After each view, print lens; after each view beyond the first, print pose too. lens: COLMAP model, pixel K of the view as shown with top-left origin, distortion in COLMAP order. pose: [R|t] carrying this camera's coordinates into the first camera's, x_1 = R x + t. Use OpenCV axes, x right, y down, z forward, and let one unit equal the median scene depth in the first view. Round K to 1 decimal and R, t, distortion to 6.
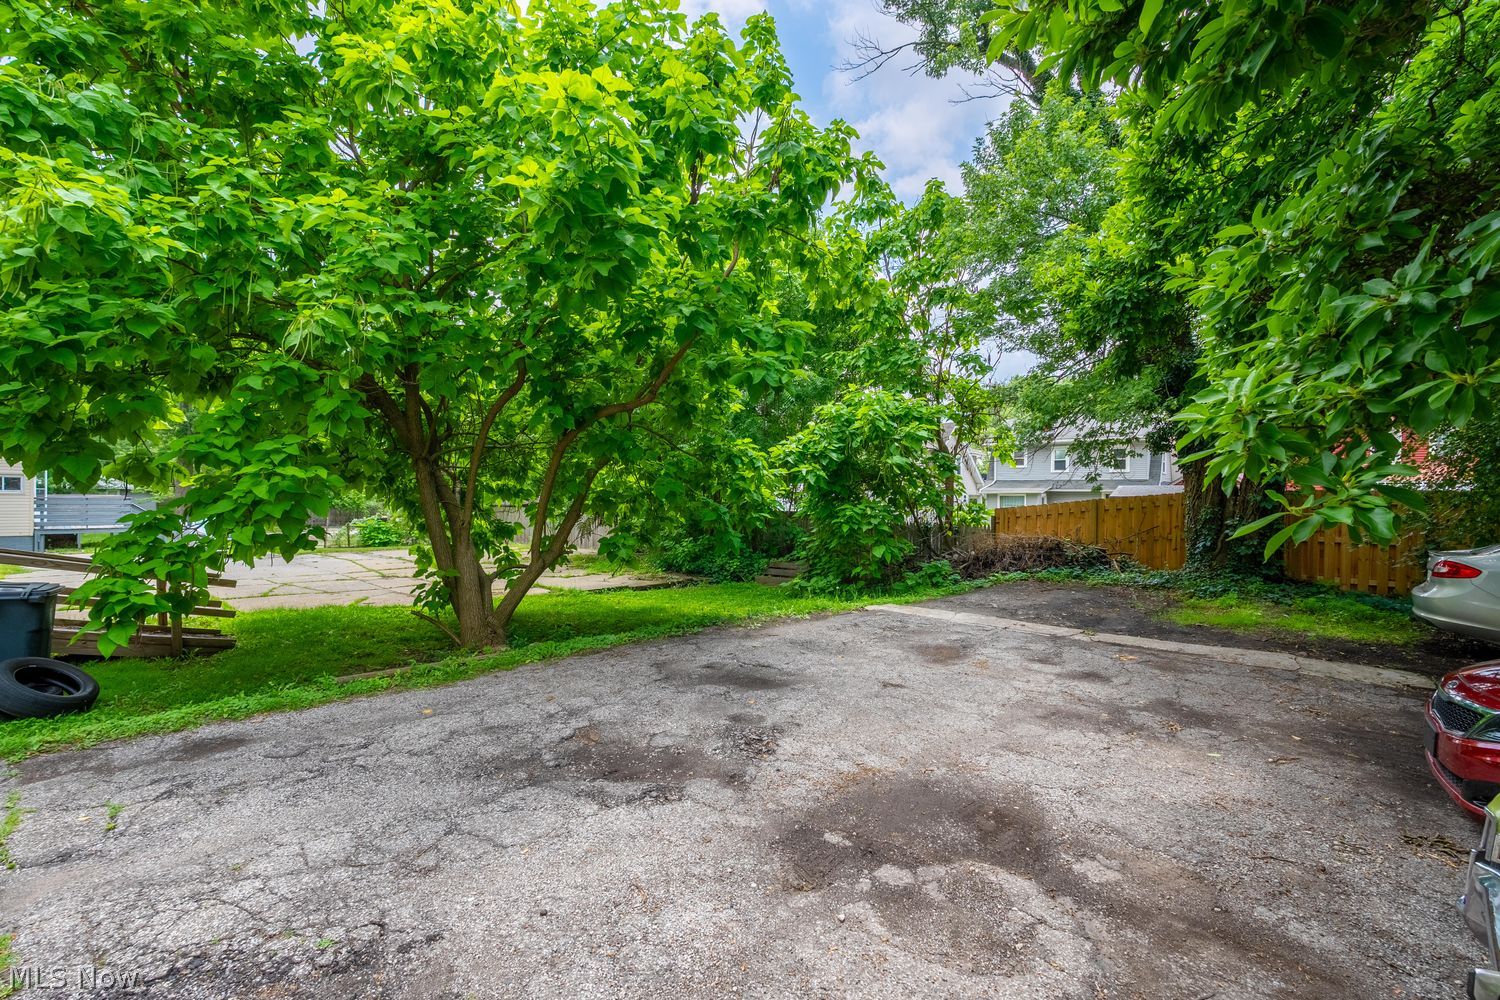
lens RADIAL K [[652.7, 0, 750.0], [0, 652.7, 500.0], [0, 0, 1]] dist [-0.004347, -0.000700]
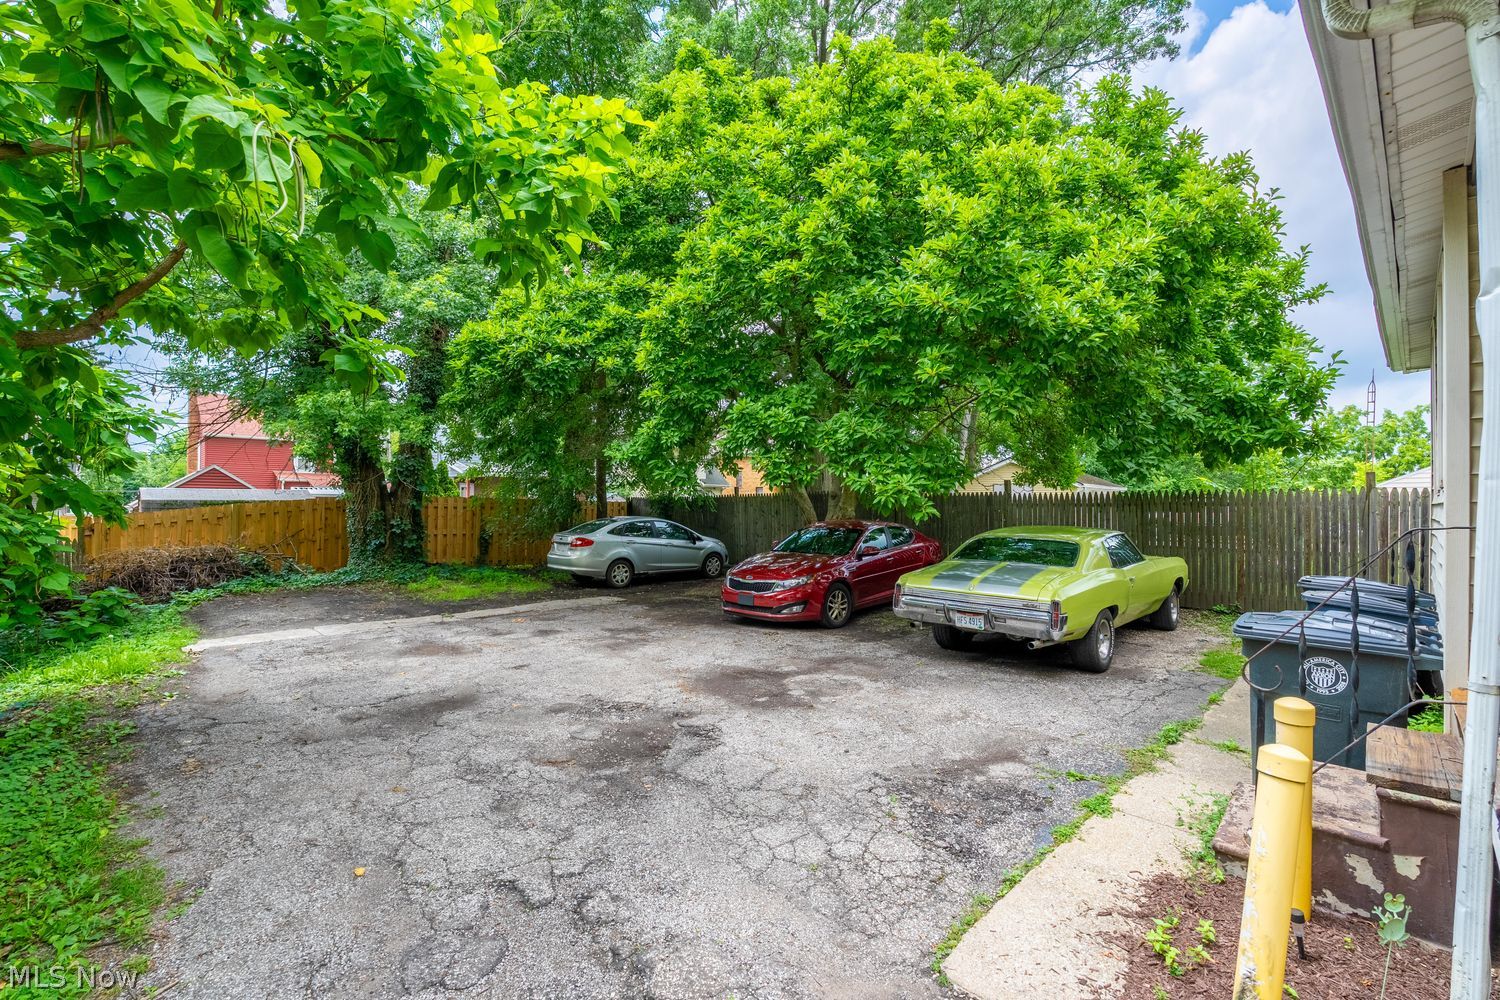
lens RADIAL K [[652.7, 0, 750.0], [0, 652.7, 500.0], [0, 0, 1]] dist [-0.004347, -0.000700]
pose [[0.046354, 0.002247, 0.998923, -1.395680], [-0.000874, 0.999997, -0.002209, -0.020567], [-0.998925, -0.000770, 0.046356, 0.795867]]
